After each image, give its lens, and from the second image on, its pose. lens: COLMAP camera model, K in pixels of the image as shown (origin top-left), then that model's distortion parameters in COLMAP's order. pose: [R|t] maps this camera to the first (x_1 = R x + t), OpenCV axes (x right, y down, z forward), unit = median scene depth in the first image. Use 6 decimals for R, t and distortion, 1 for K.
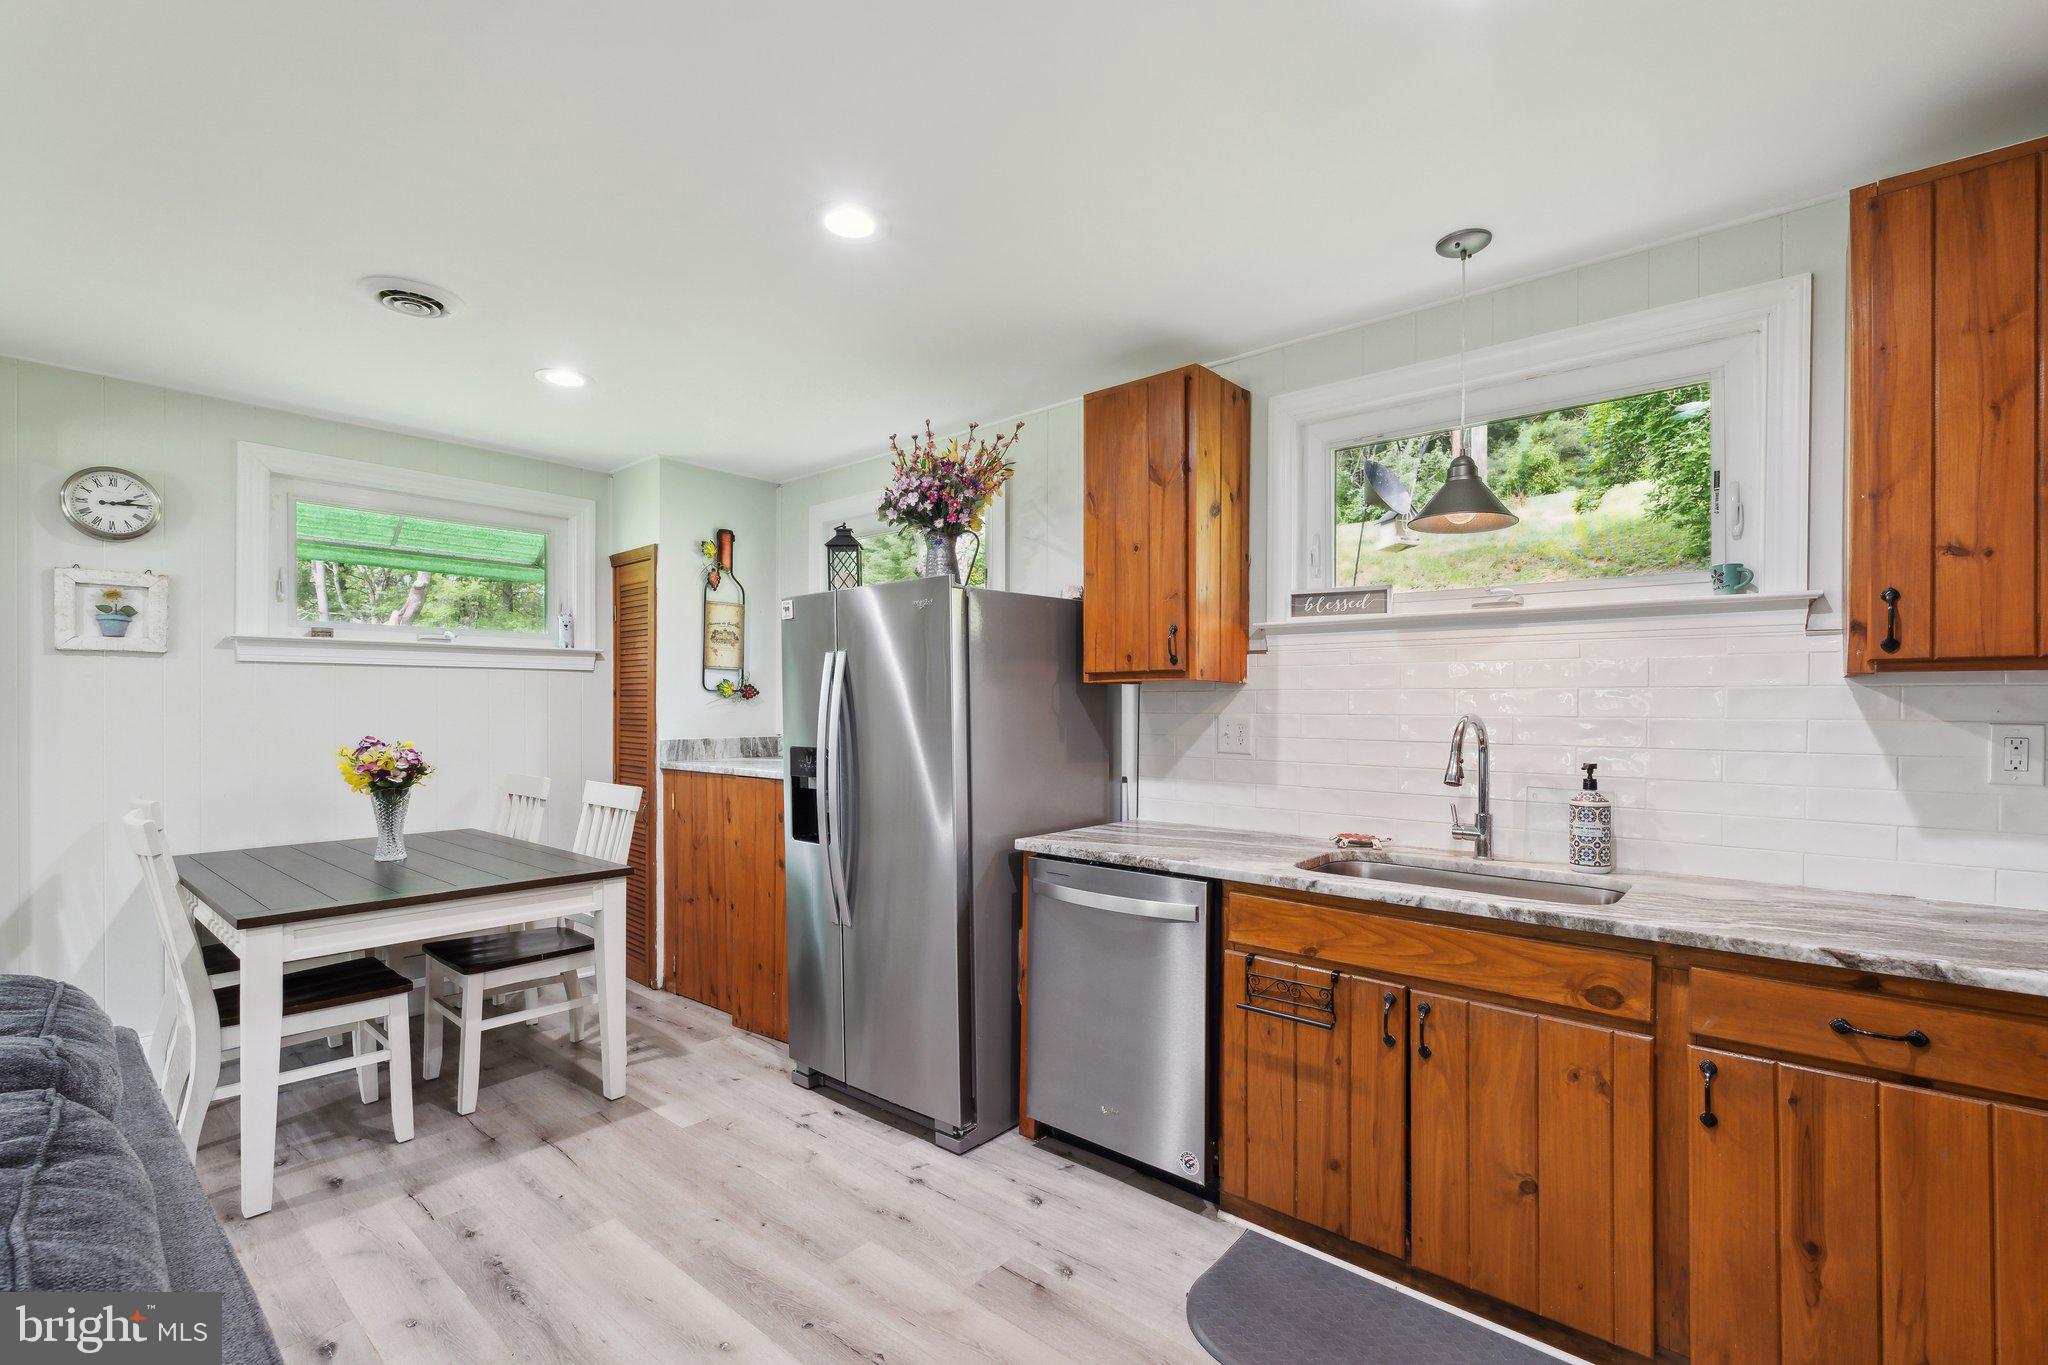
lens RADIAL K [[916.9, 0, 1025.8], [0, 916.9, 700.4], [0, 0, 1]] dist [-0.001502, 0.000370]
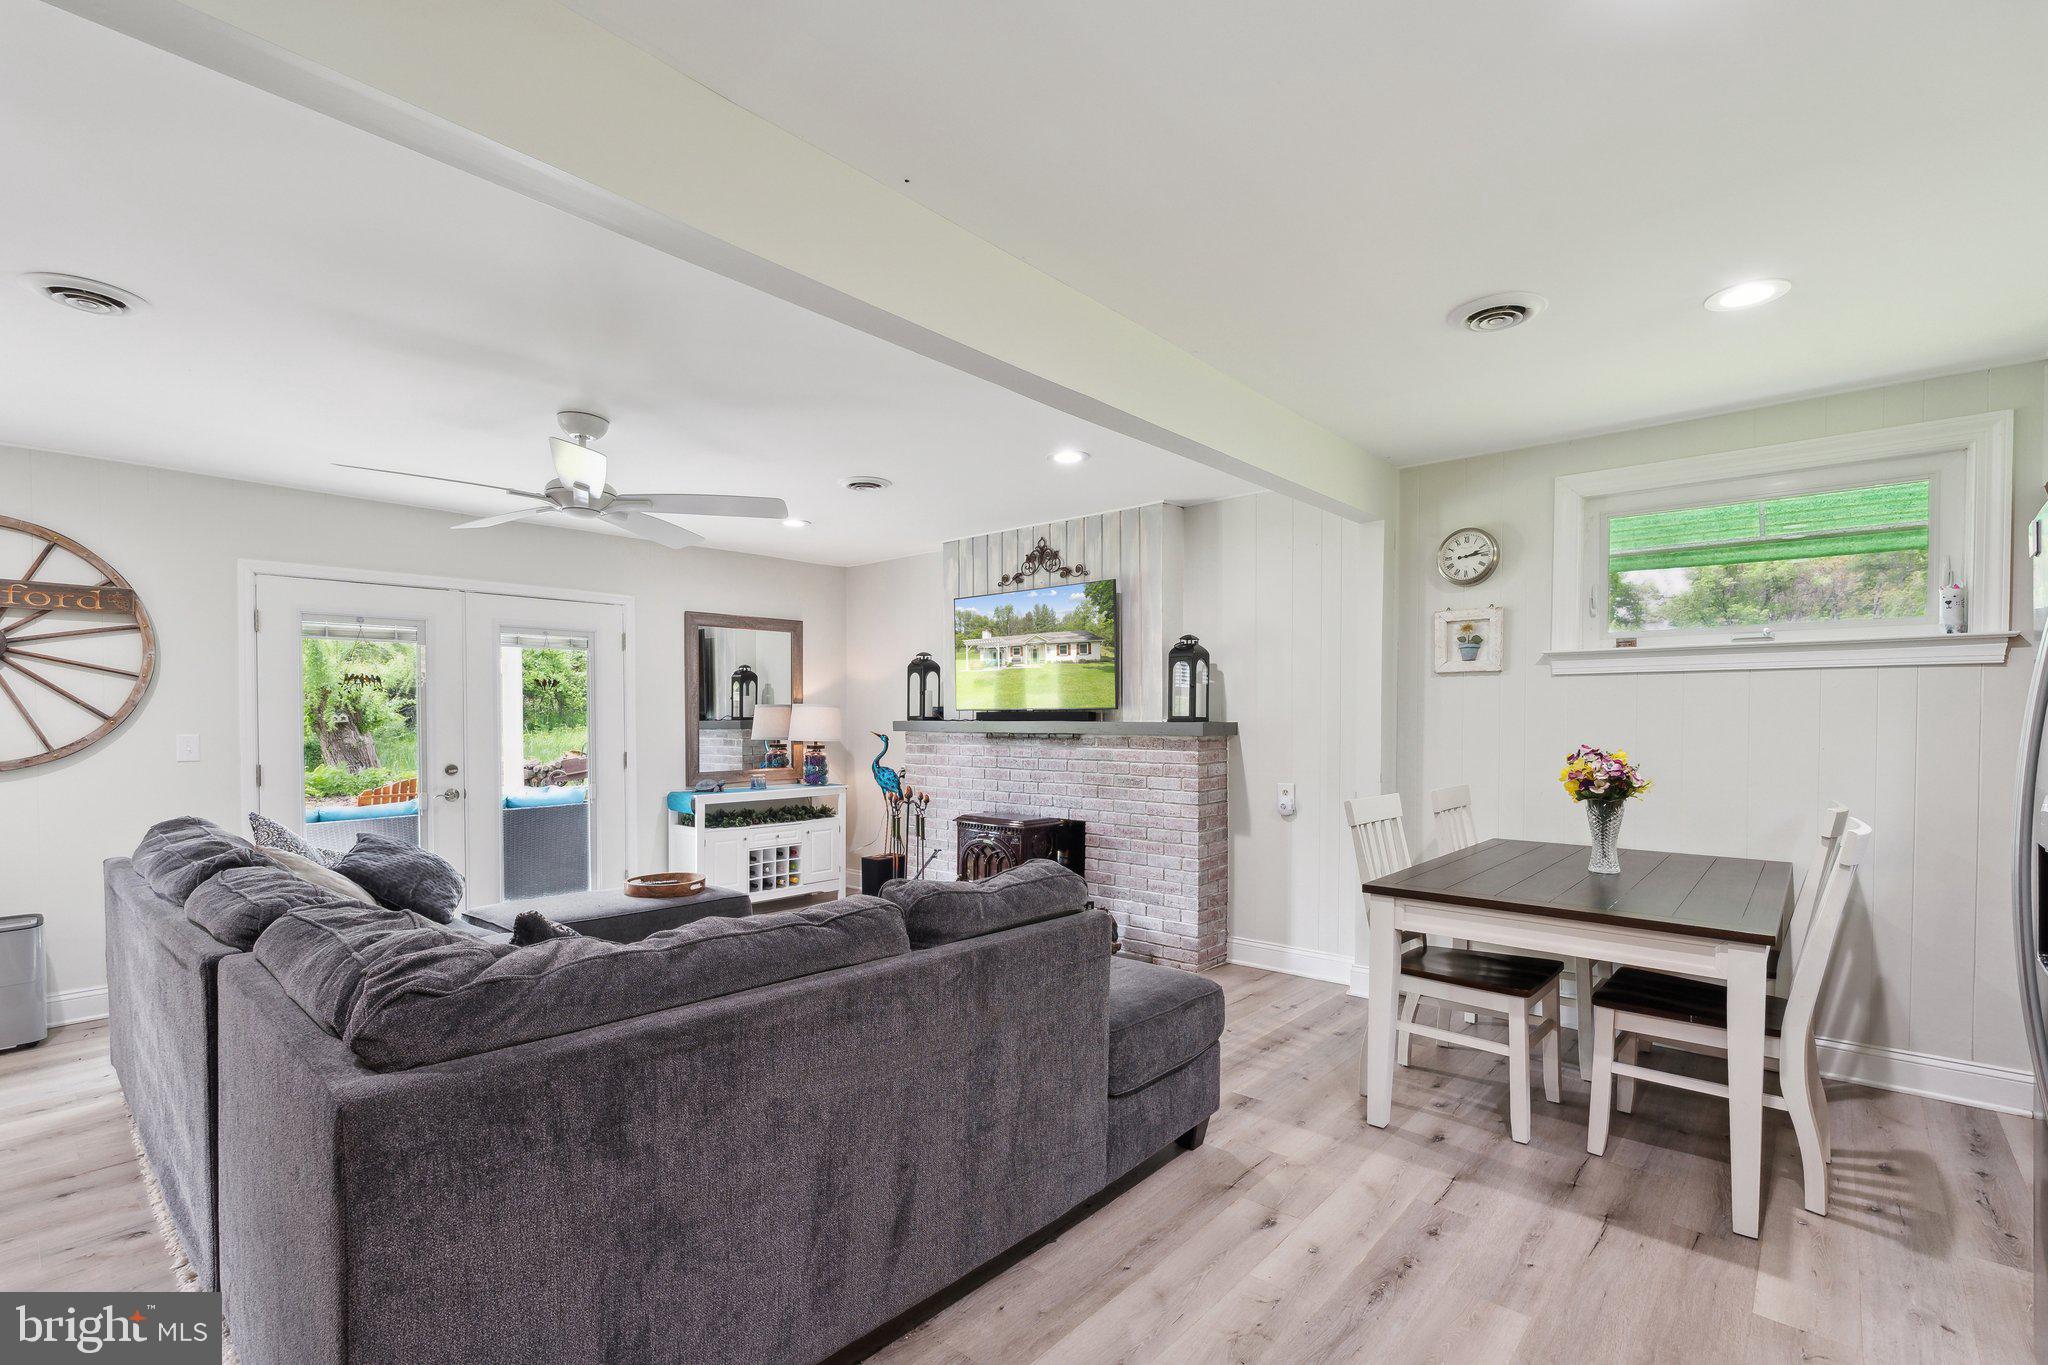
lens RADIAL K [[924.9, 0, 1034.5], [0, 924.9, 721.4], [0, 0, 1]] dist [-0.000602, 0.000201]
pose [[-0.005614, 0.010207, -0.999932, 0.339603], [0.006643, 0.999926, 0.010170, -0.001894], [0.999962, -0.006586, -0.005681, 0.451912]]
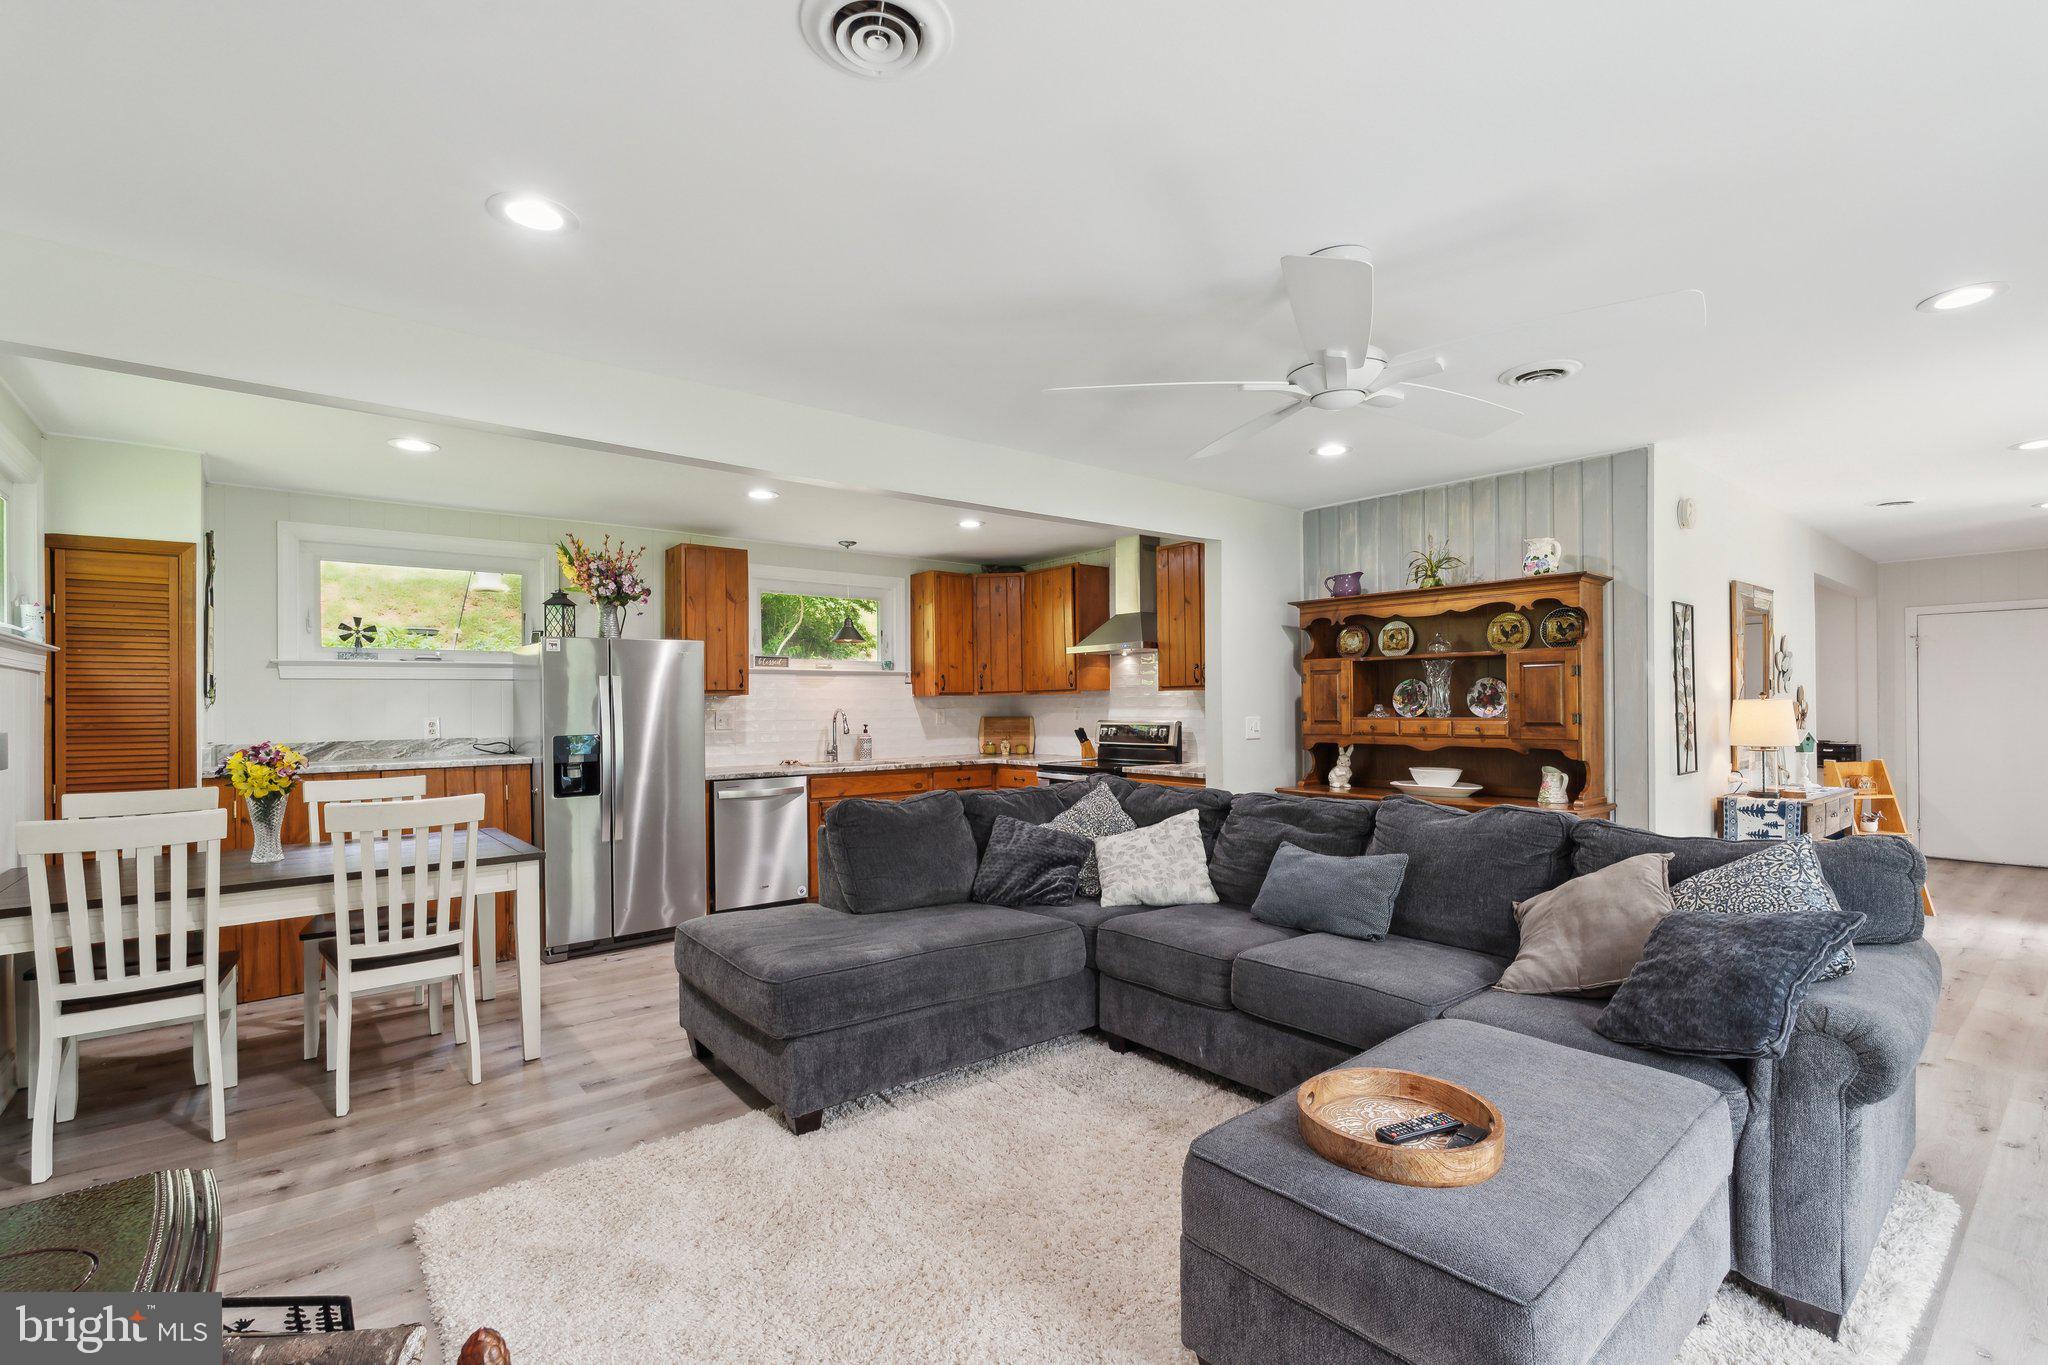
lens RADIAL K [[922.7, 0, 1013.8], [0, 922.7, 695.6], [0, 0, 1]] dist [-0.000997, 0.000074]
pose [[0.179674, 0.005771, 0.983709, -1.800074], [0.006434, 0.999955, -0.007041, -0.000674], [-0.983705, 0.007594, 0.179629, -0.015489]]
